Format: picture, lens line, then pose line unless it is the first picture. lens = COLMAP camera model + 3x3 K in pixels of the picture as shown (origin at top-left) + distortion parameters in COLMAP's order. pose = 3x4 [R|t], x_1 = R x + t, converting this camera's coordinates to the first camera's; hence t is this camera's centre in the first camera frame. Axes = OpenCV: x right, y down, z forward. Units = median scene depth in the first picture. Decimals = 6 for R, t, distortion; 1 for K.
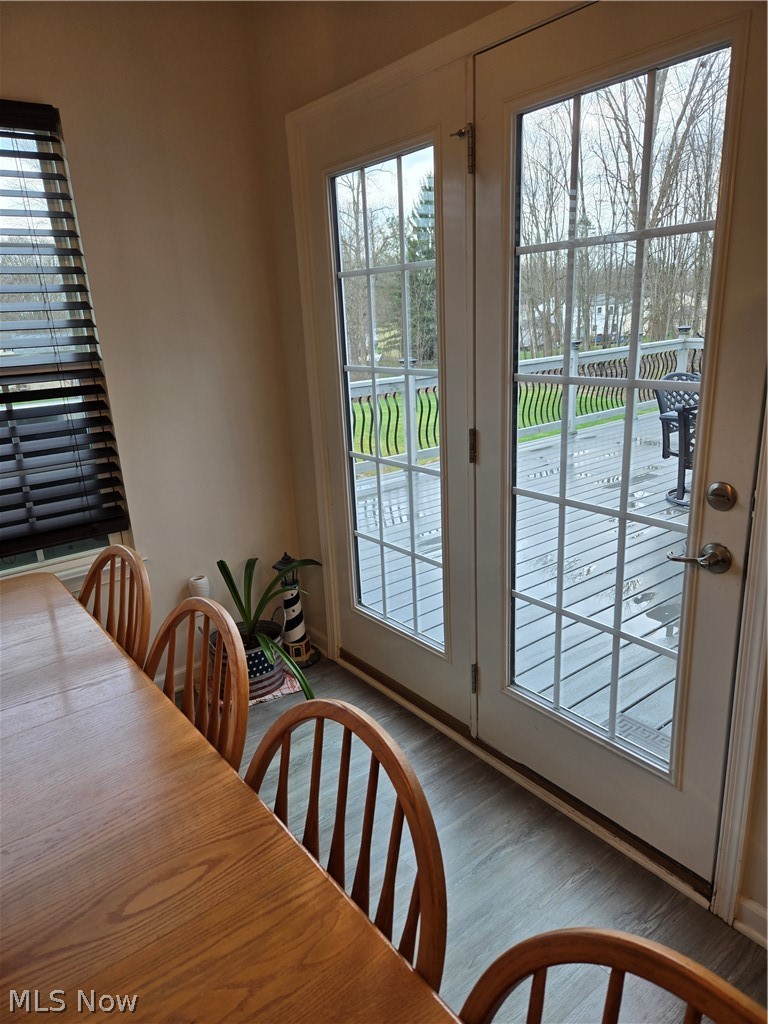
lens RADIAL K [[687.7, 0, 380.3], [0, 687.7, 519.4], [0, 0, 1]] dist [0.080195, -0.067405]
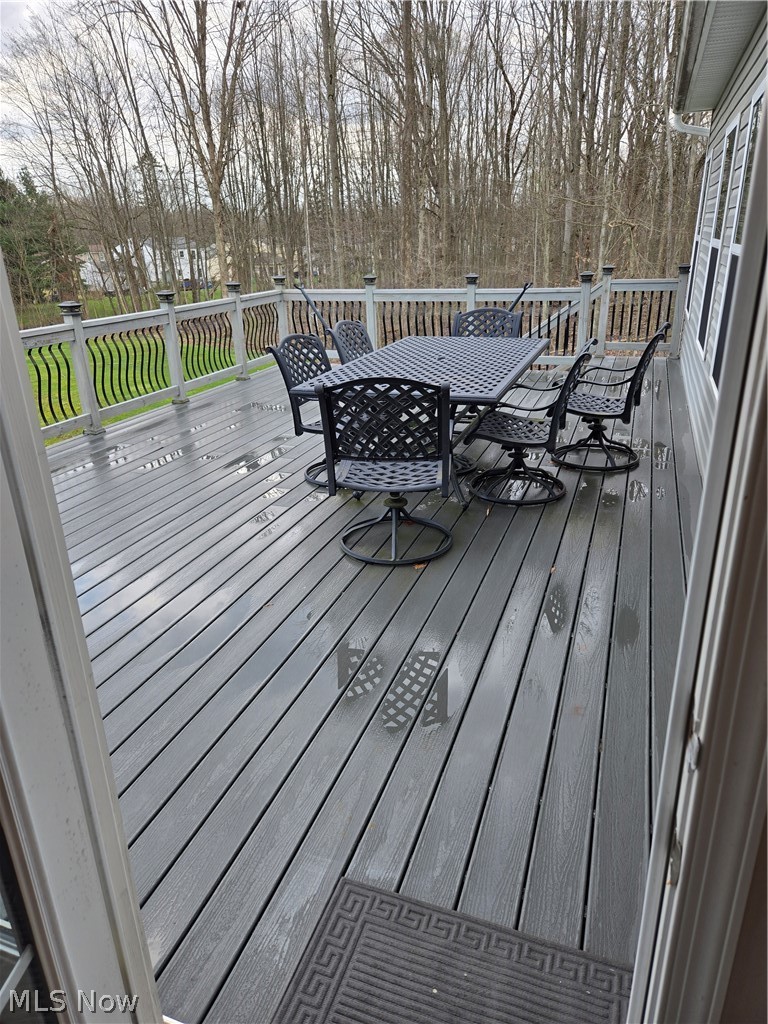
lens RADIAL K [[676.4, 0, 384.0], [0, 676.4, 512.0], [0, 0, 1]] dist [0.075178, -0.059111]
pose [[0.845540, -0.173840, 0.504818, 0.007812], [0.138853, 0.984572, 0.106478, -0.009861], [-0.515540, -0.019936, 0.856633, 0.030924]]
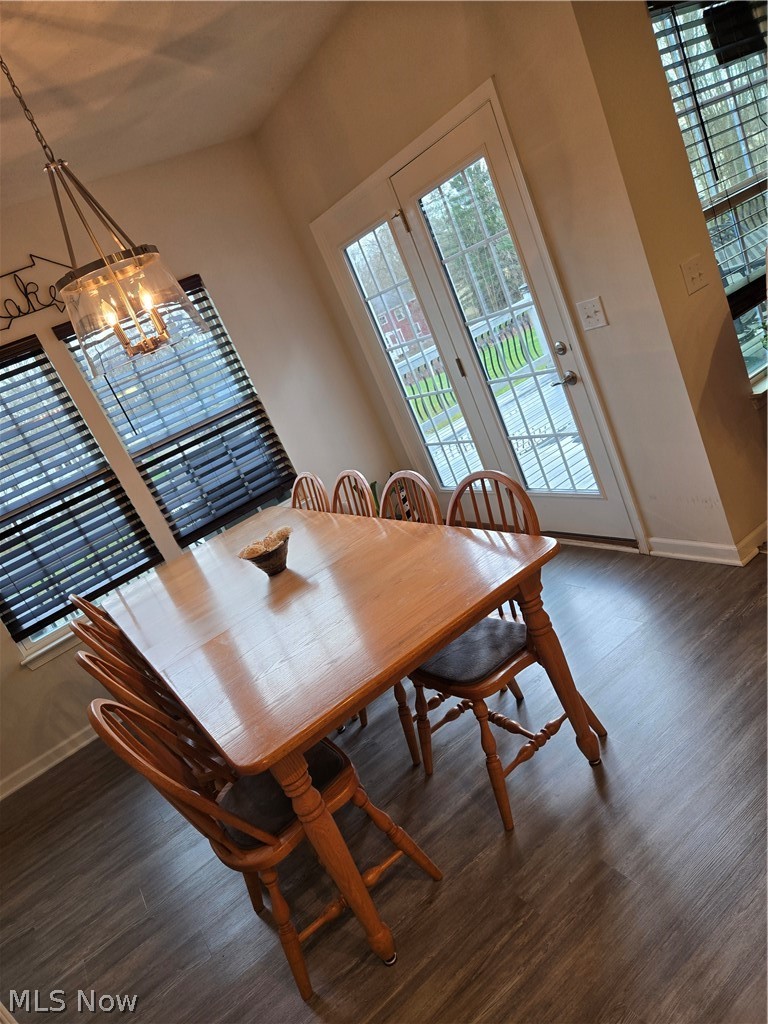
lens RADIAL K [[687.7, 0, 380.3], [0, 687.7, 519.4], [0, 0, 1]] dist [0.080195, -0.067405]
pose [[0.932497, -0.304202, -0.194707, 0.035255], [0.309997, 0.950737, -0.000743, 0.042971], [0.185342, -0.059666, 0.980861, -0.172473]]
